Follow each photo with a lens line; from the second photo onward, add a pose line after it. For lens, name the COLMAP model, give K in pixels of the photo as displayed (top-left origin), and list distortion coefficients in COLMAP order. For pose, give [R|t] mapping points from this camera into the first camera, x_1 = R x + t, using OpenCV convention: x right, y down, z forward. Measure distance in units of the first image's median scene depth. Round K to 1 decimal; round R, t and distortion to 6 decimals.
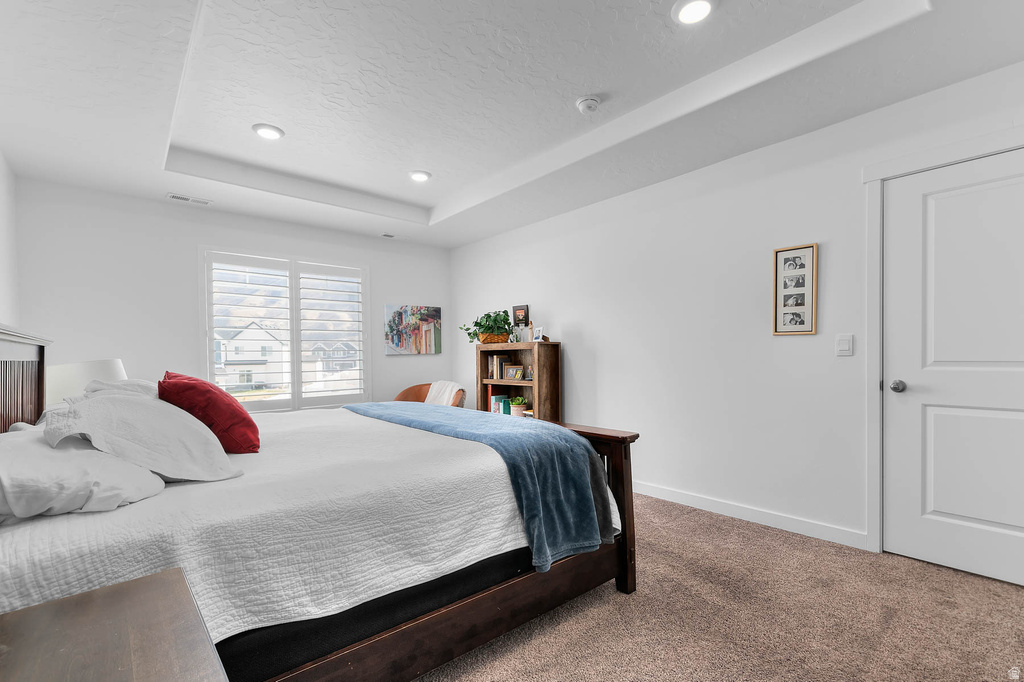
lens RADIAL K [[446.0, 0, 518.2], [0, 446.0, 351.1], [0, 0, 1]] dist [-0.001130, -0.000102]
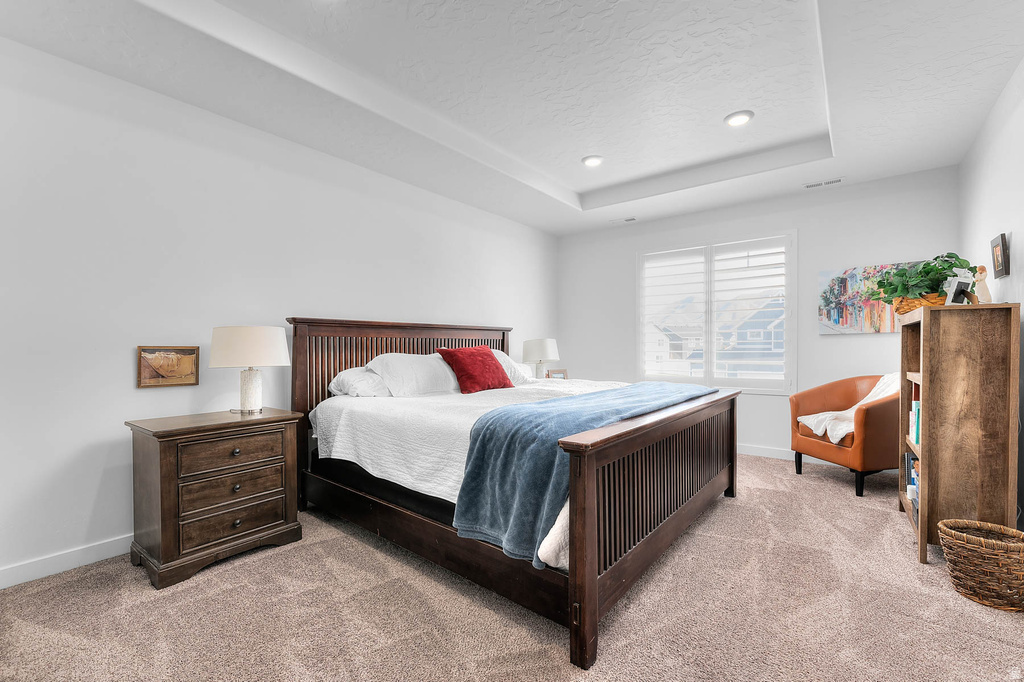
lens RADIAL K [[446.0, 0, 518.0], [0, 446.0, 341.9], [0, 0, 1]] dist [-0.001130, -0.000102]
pose [[0.181835, 0.001410, -0.983328, 0.382587], [0.012426, 0.999916, 0.003731, 0.011313], [0.983251, -0.012898, 0.181802, 0.323958]]
